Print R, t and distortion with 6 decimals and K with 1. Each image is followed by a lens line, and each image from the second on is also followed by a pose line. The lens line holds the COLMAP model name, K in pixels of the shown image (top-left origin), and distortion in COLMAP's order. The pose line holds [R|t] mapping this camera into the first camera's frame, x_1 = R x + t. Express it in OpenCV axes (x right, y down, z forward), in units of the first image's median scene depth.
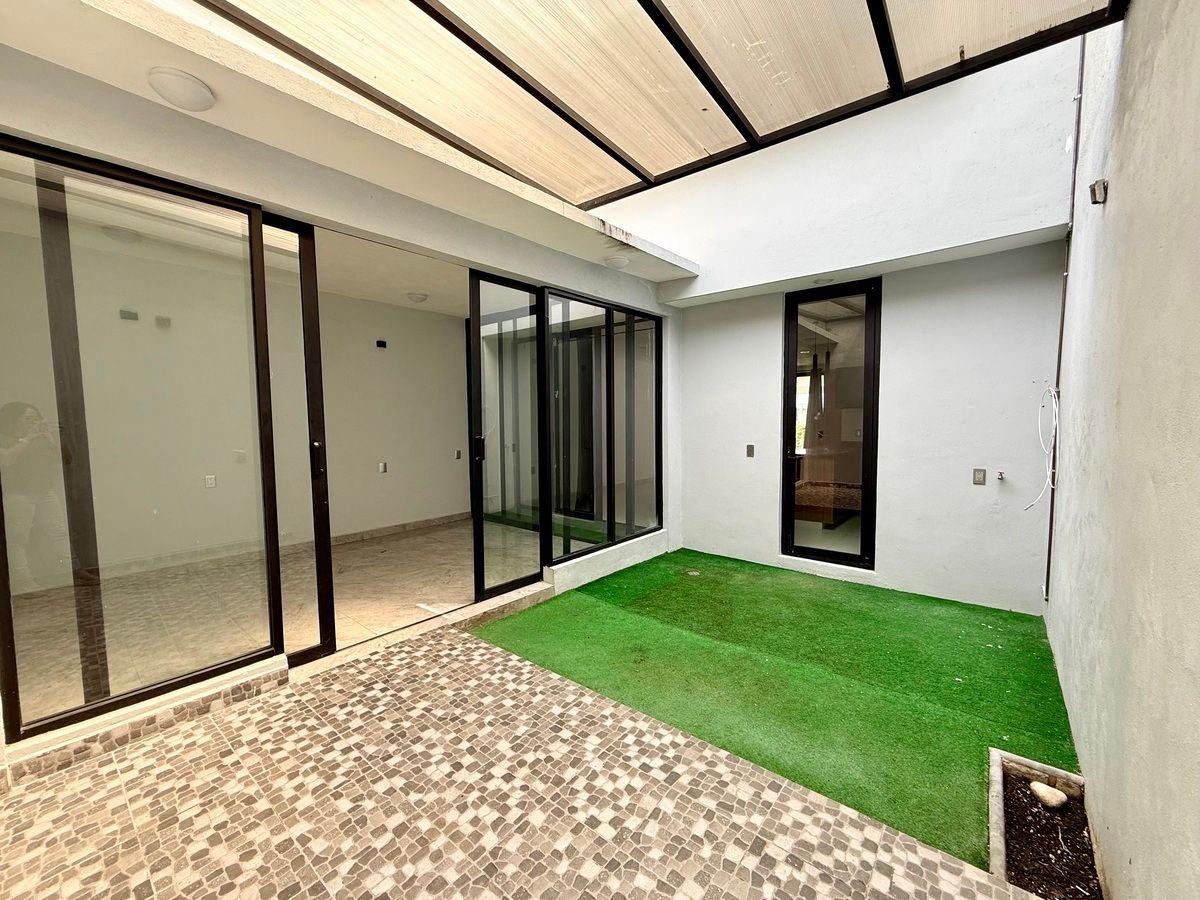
lens RADIAL K [[479.4, 0, 601.0], [0, 479.4, 451.6], [0, 0, 1]] dist [-0.000830, 0.000288]
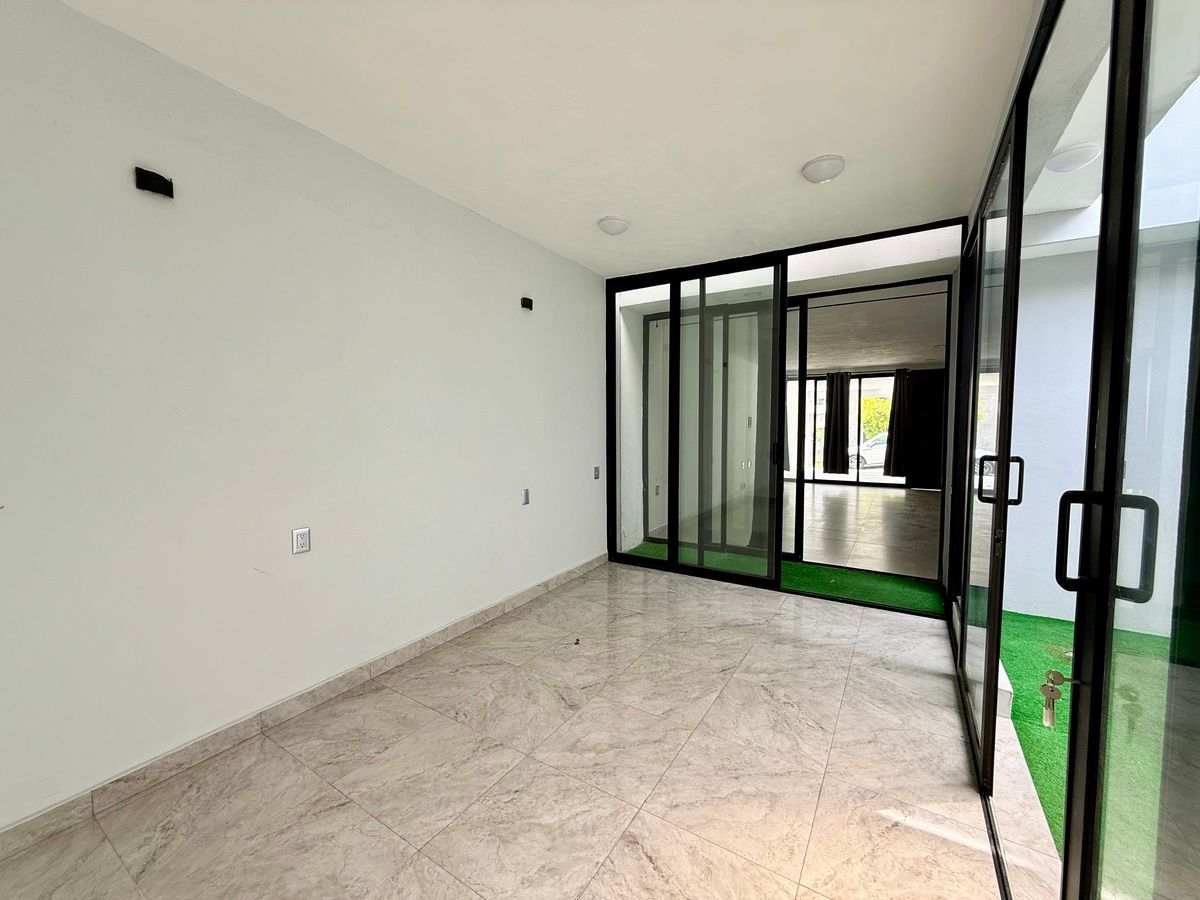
lens RADIAL K [[479.4, 0, 603.4], [0, 479.4, 451.1], [0, 0, 1]] dist [-0.000830, 0.000288]
pose [[0.989414, -0.003428, 0.145080, -1.007470], [0.004808, 0.999946, -0.009164, -0.048840], [-0.145041, 0.009765, 0.989378, 0.795268]]
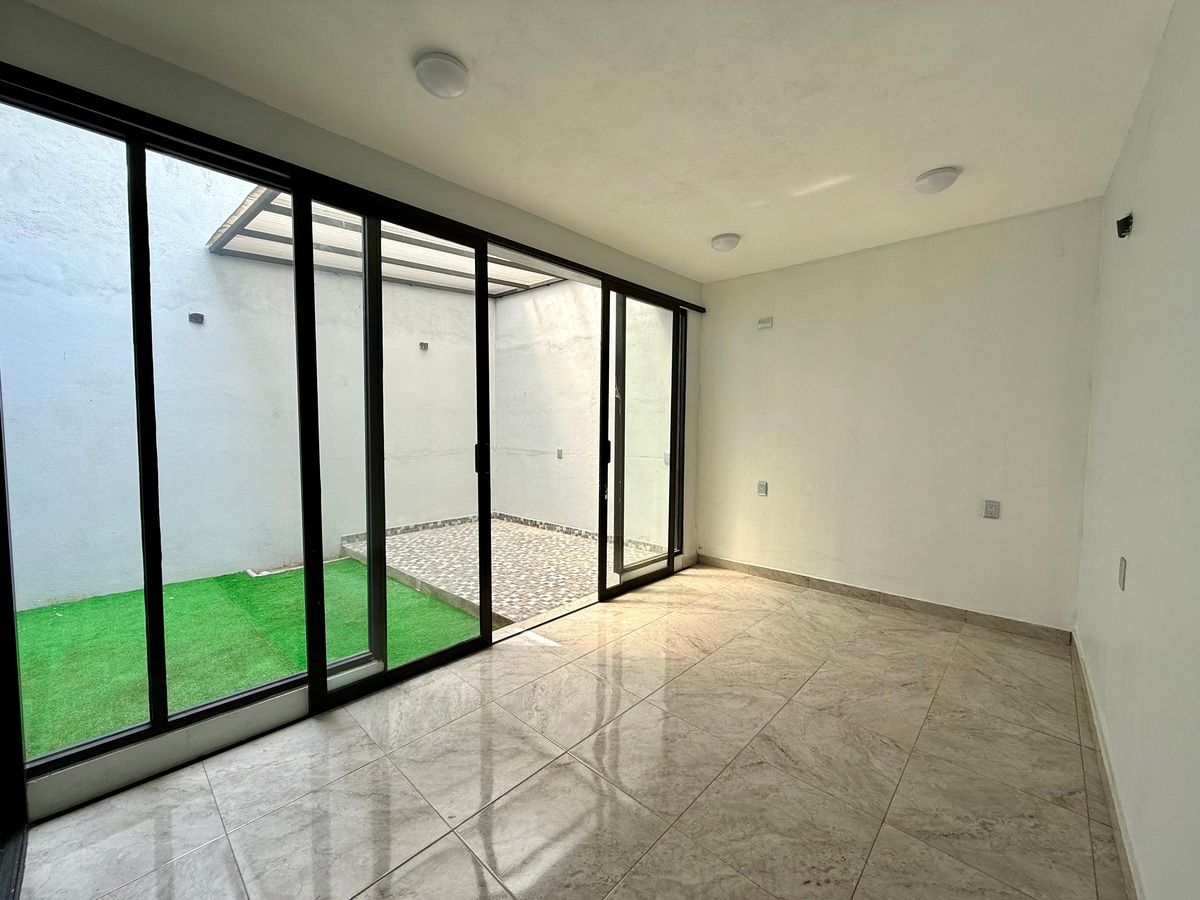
lens RADIAL K [[479.4, 0, 602.9], [0, 479.4, 449.4], [0, 0, 1]] dist [-0.000830, 0.000288]
pose [[-0.999363, 0.001875, 0.035649, -0.680441], [0.006240, 0.992422, 0.122715, -0.169423], [-0.035149, 0.122859, -0.991802, 2.492267]]
